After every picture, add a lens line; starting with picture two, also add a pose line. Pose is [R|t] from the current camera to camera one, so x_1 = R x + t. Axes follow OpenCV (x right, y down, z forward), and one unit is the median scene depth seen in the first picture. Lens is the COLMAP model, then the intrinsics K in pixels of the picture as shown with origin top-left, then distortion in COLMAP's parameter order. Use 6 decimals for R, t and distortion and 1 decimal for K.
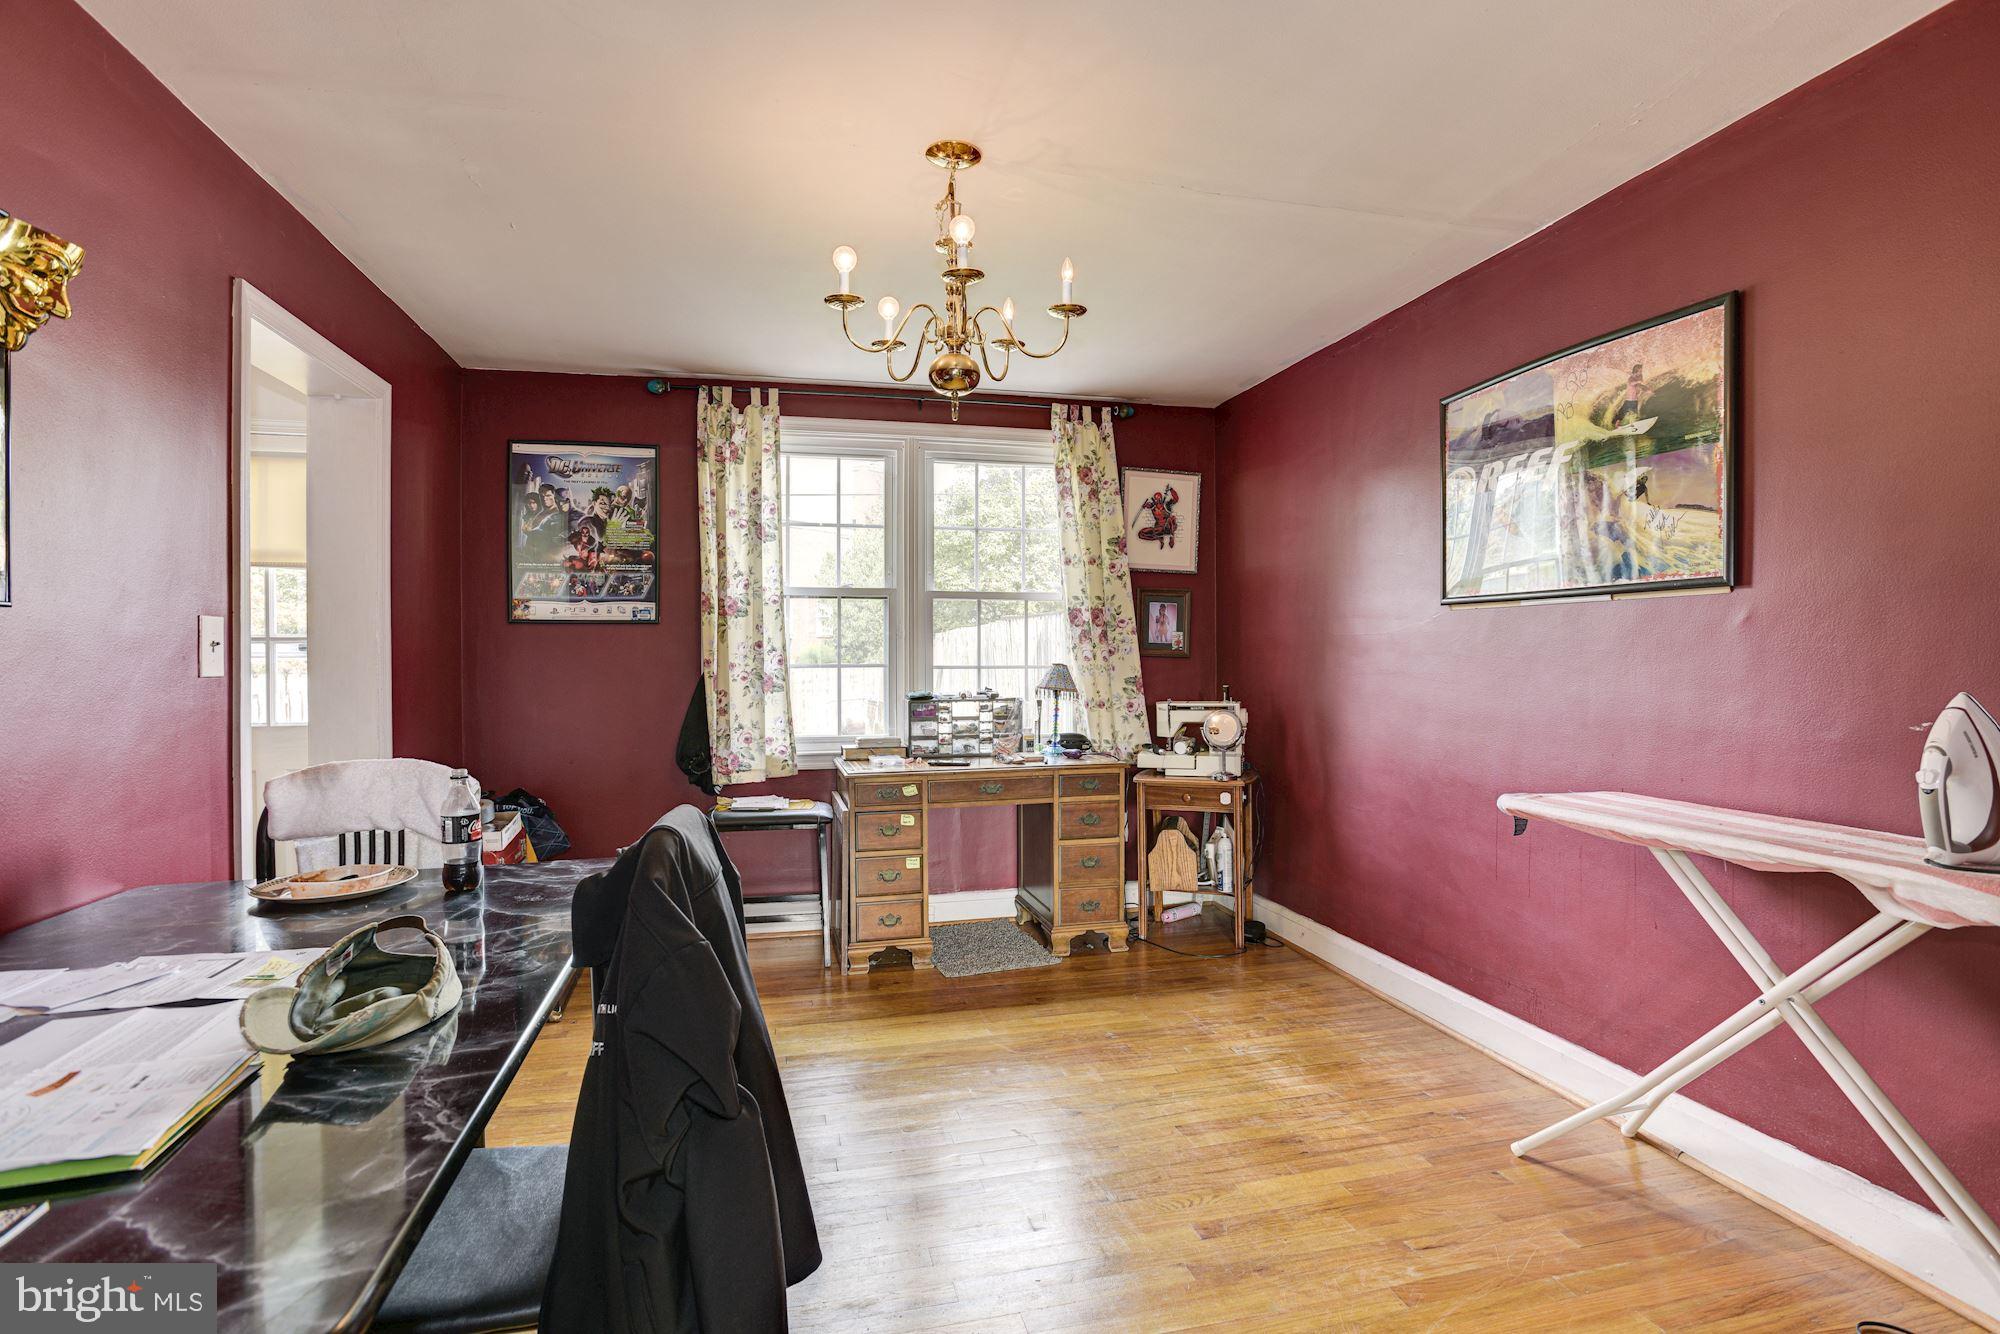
lens RADIAL K [[965.2, 0, 1000.0], [0, 965.2, 667.0], [0, 0, 1]] dist [-0.083341, 0.070093]
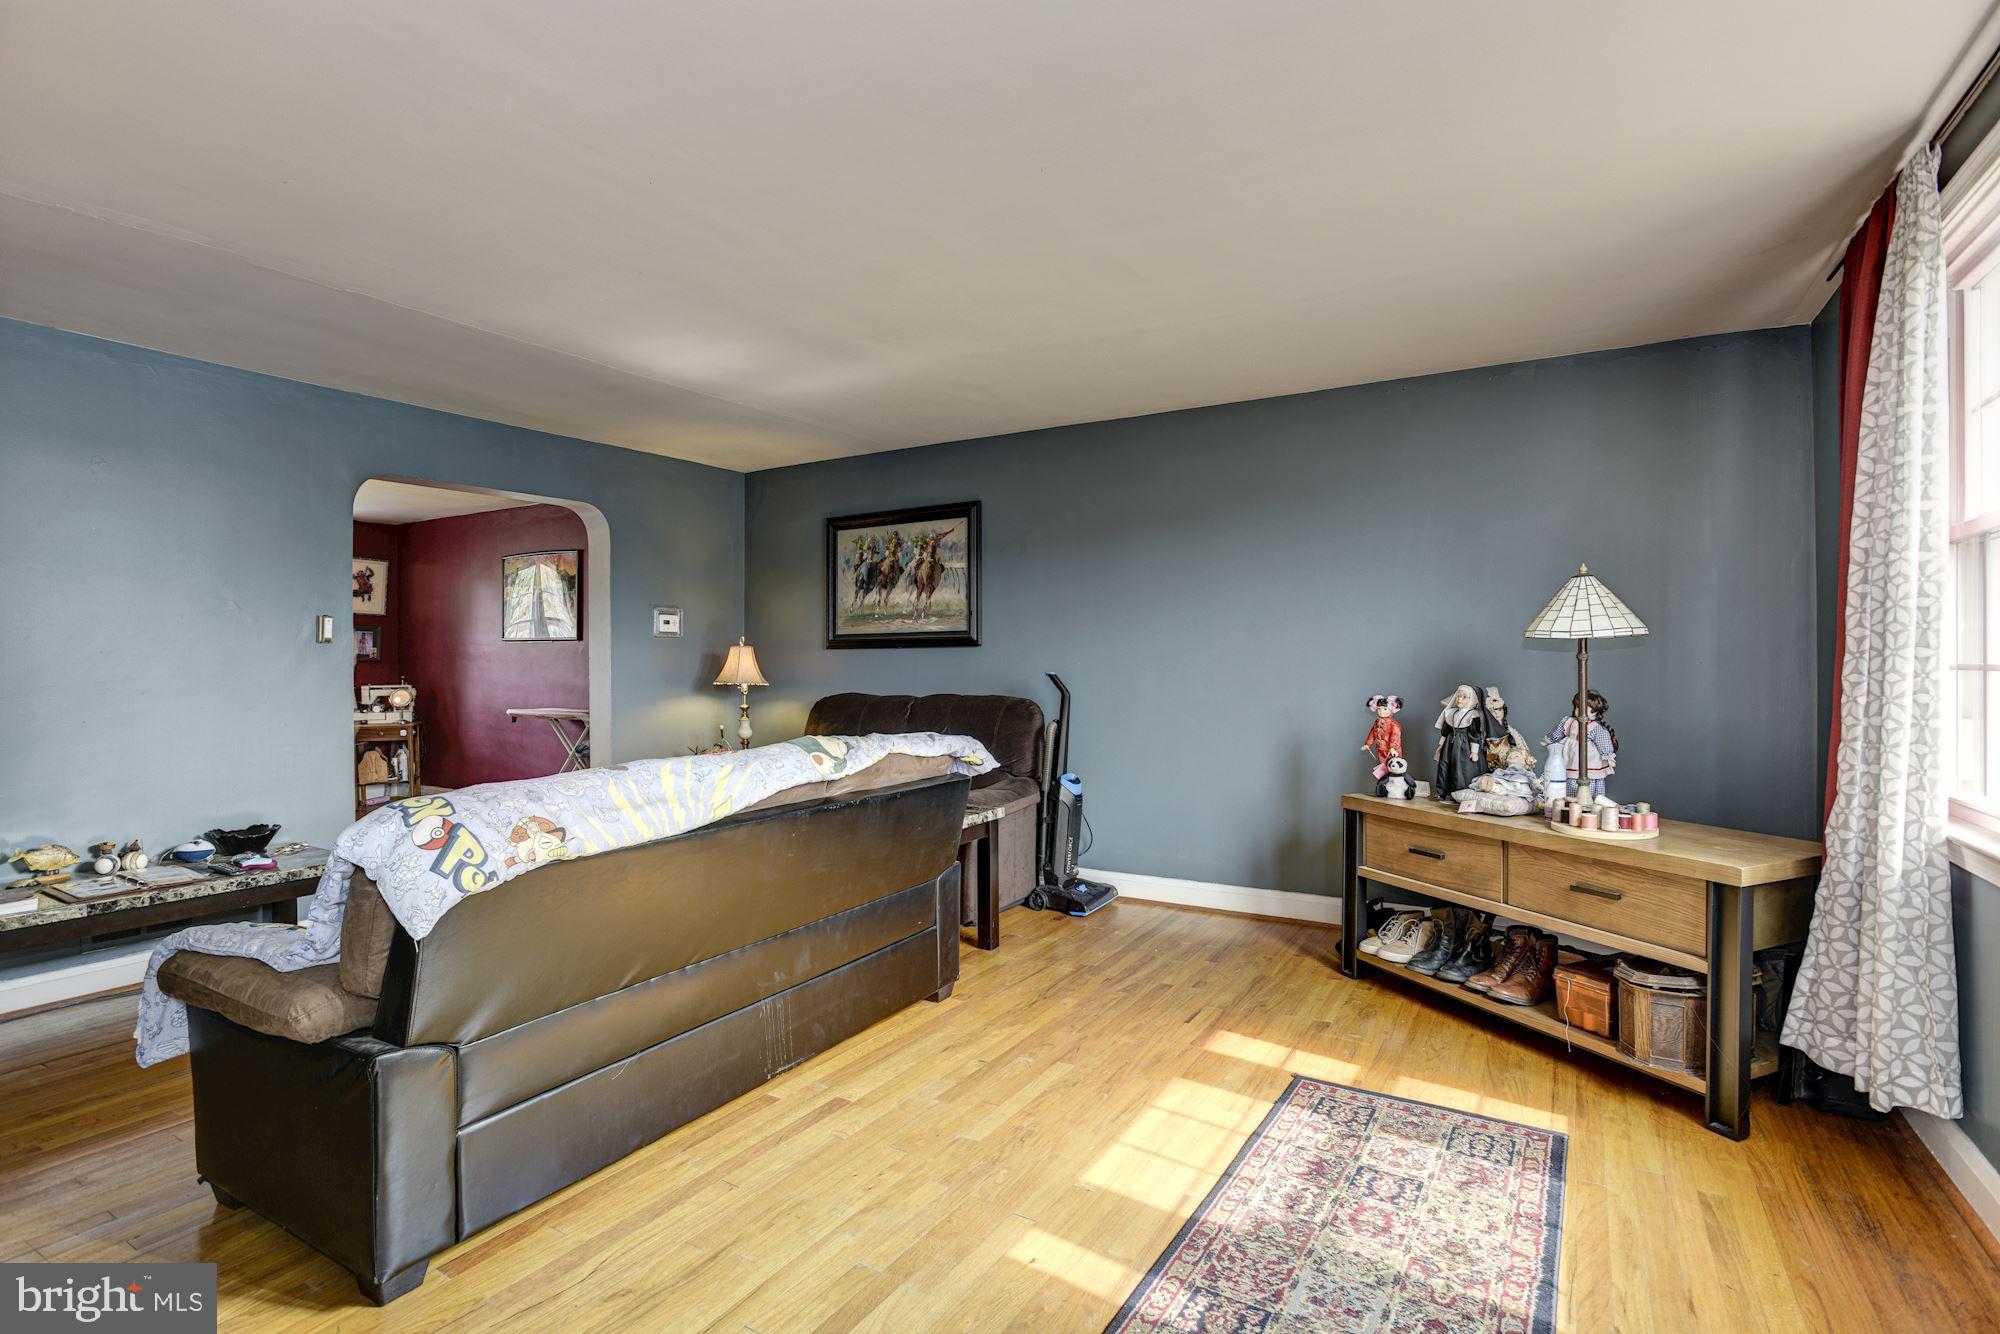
lens RADIAL K [[960.5, 0, 1000.0], [0, 960.5, 667.0], [0, 0, 1]] dist [-0.058744, 0.030212]
pose [[0.697855, 0.001247, 0.716238, -0.297291], [0.002986, 0.999985, -0.004650, 0.012678], [-0.716233, 0.005384, 0.697840, -1.233282]]
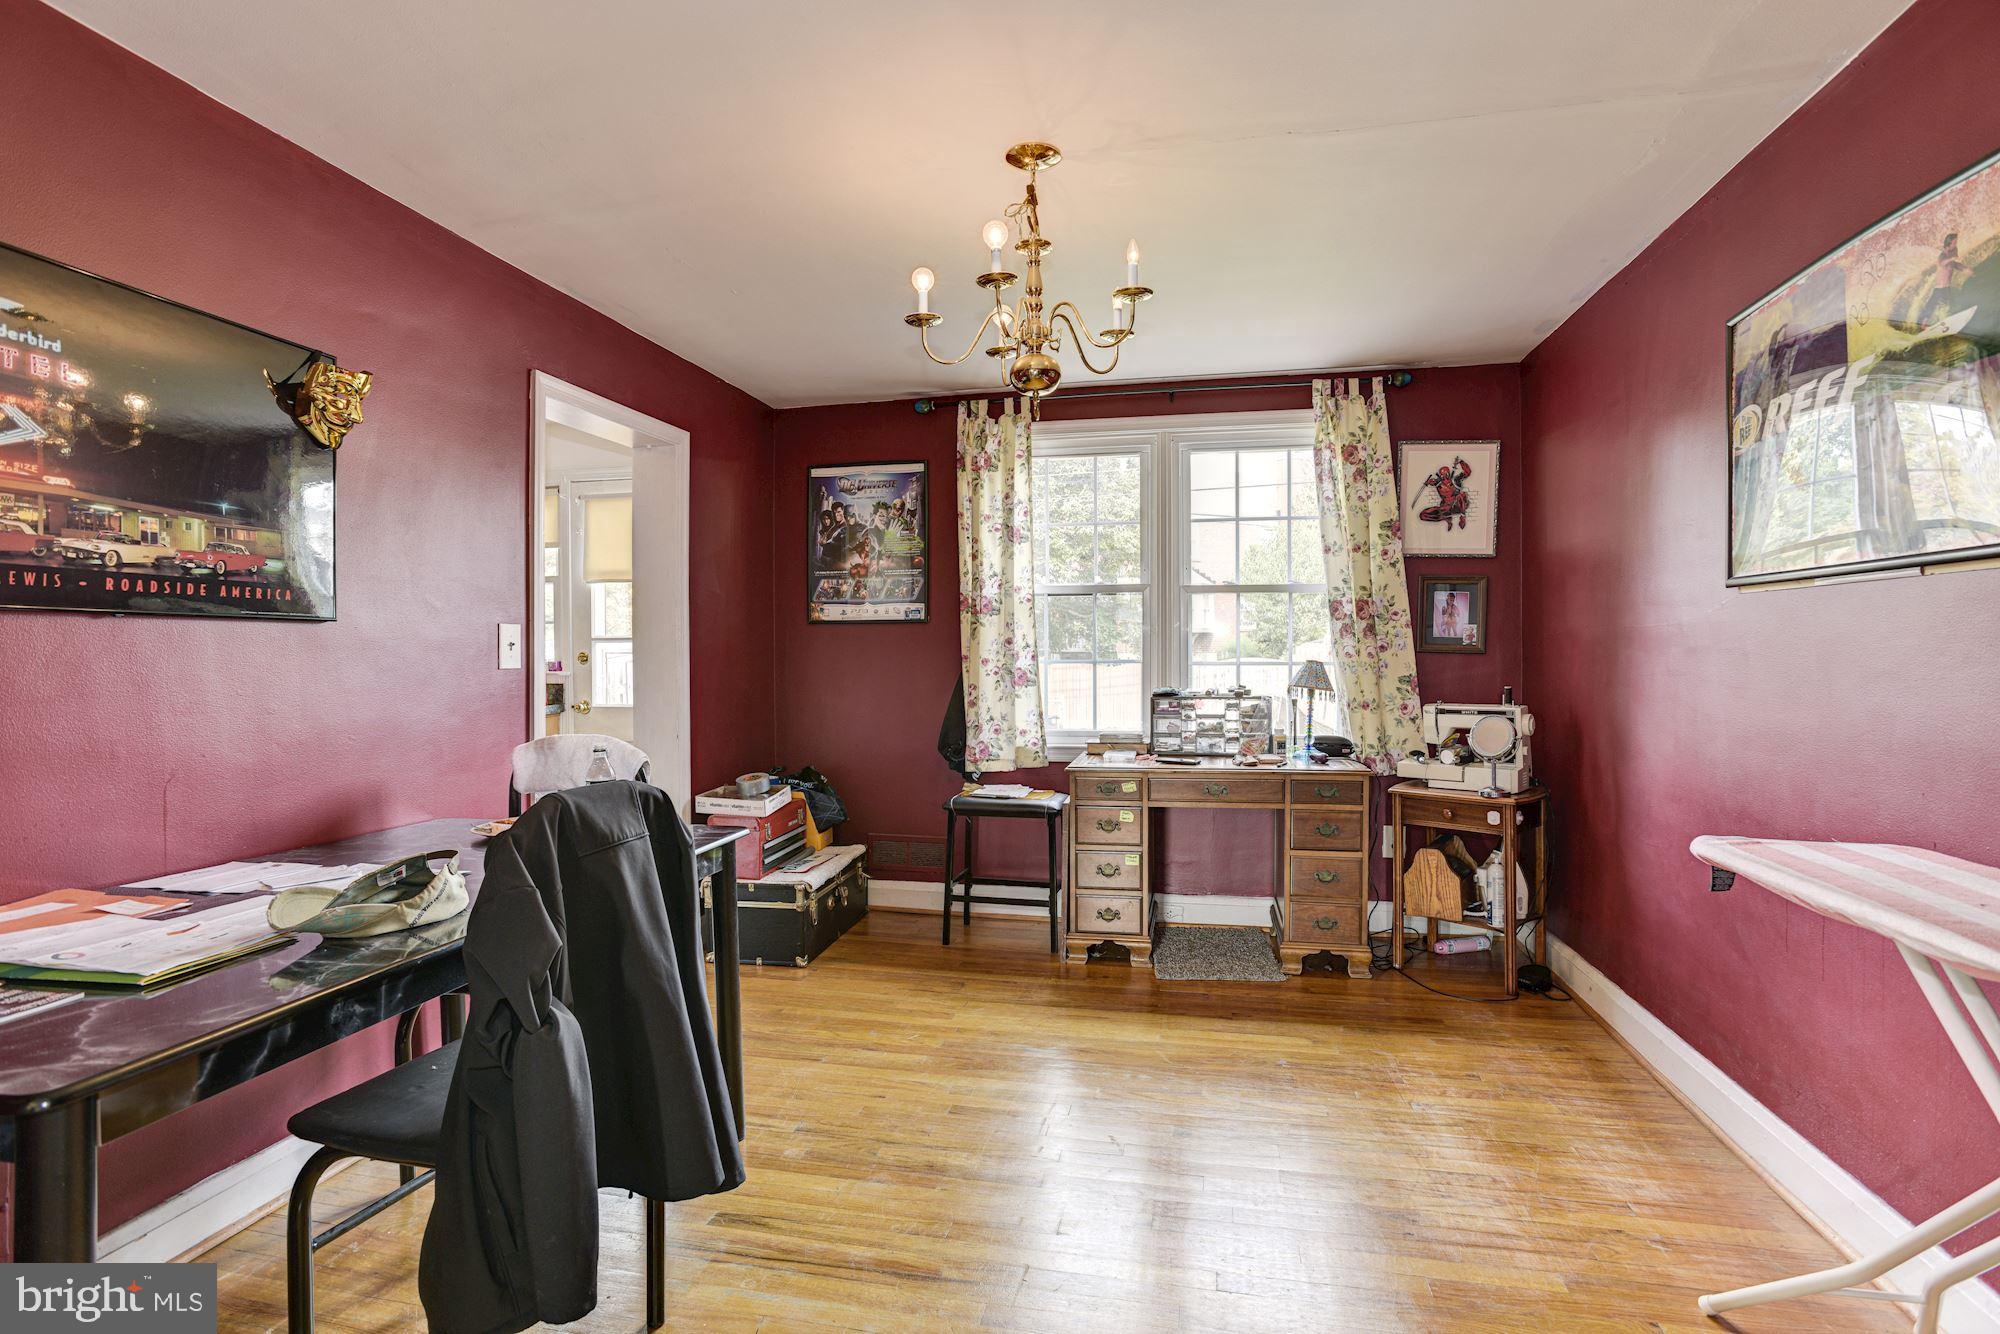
lens RADIAL K [[960.5, 0, 1000.0], [0, 960.5, 667.0], [0, 0, 1]] dist [-0.058744, 0.030212]
pose [[0.900589, 0.006986, -0.434615, 0.200581], [-0.004201, 0.999964, 0.007369, -0.002699], [0.434651, -0.004811, 0.900586, 0.042986]]
